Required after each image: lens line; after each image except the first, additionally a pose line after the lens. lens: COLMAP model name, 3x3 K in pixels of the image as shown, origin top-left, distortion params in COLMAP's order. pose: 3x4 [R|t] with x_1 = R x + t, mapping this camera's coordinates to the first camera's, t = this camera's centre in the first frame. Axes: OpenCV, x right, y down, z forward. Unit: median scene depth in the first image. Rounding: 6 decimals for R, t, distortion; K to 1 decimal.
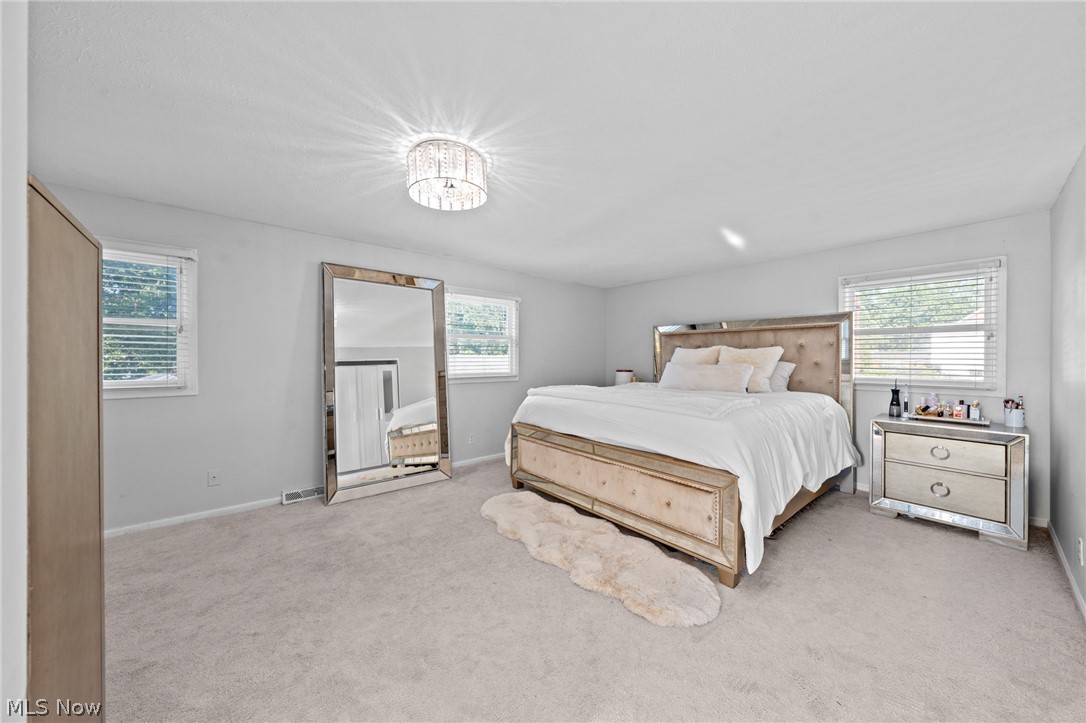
lens RADIAL K [[372.7, 0, 540.7], [0, 372.7, 356.8], [0, 0, 1]] dist [0.001294, 0.000208]
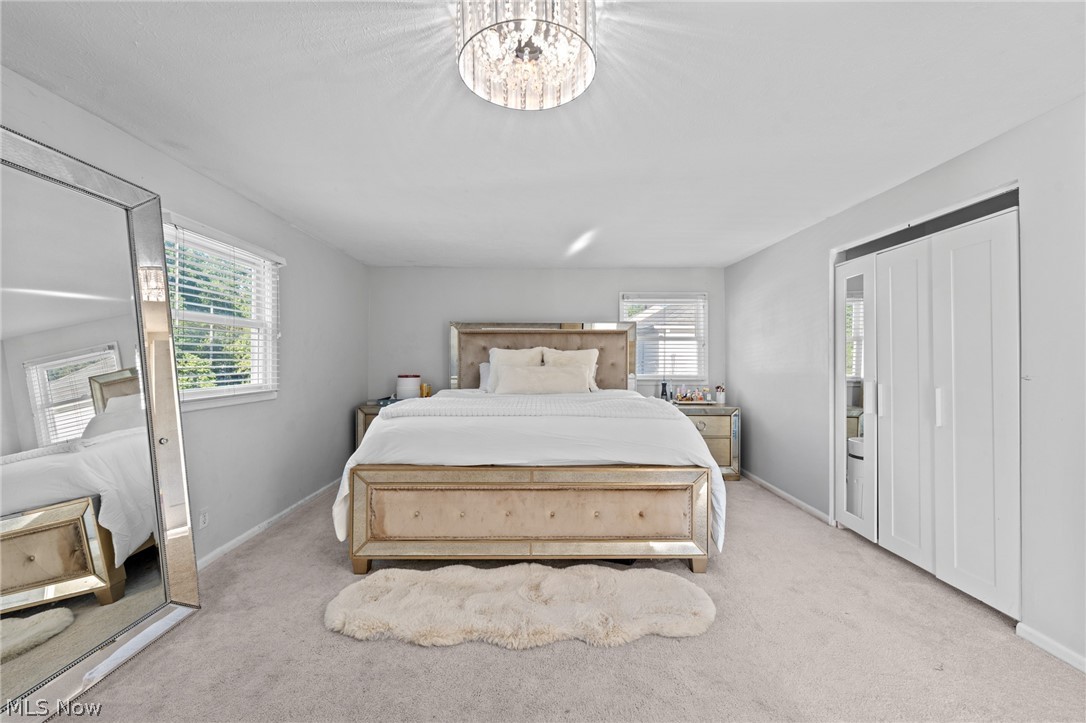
lens RADIAL K [[419.5, 0, 546.3], [0, 419.5, 361.3], [0, 0, 1]] dist [0.001783, 0.000172]
pose [[0.630042, -0.005747, 0.776540, -0.443628], [-0.002183, 0.999956, 0.009171, -0.003081], [-0.776558, -0.007473, 0.630001, 0.356957]]
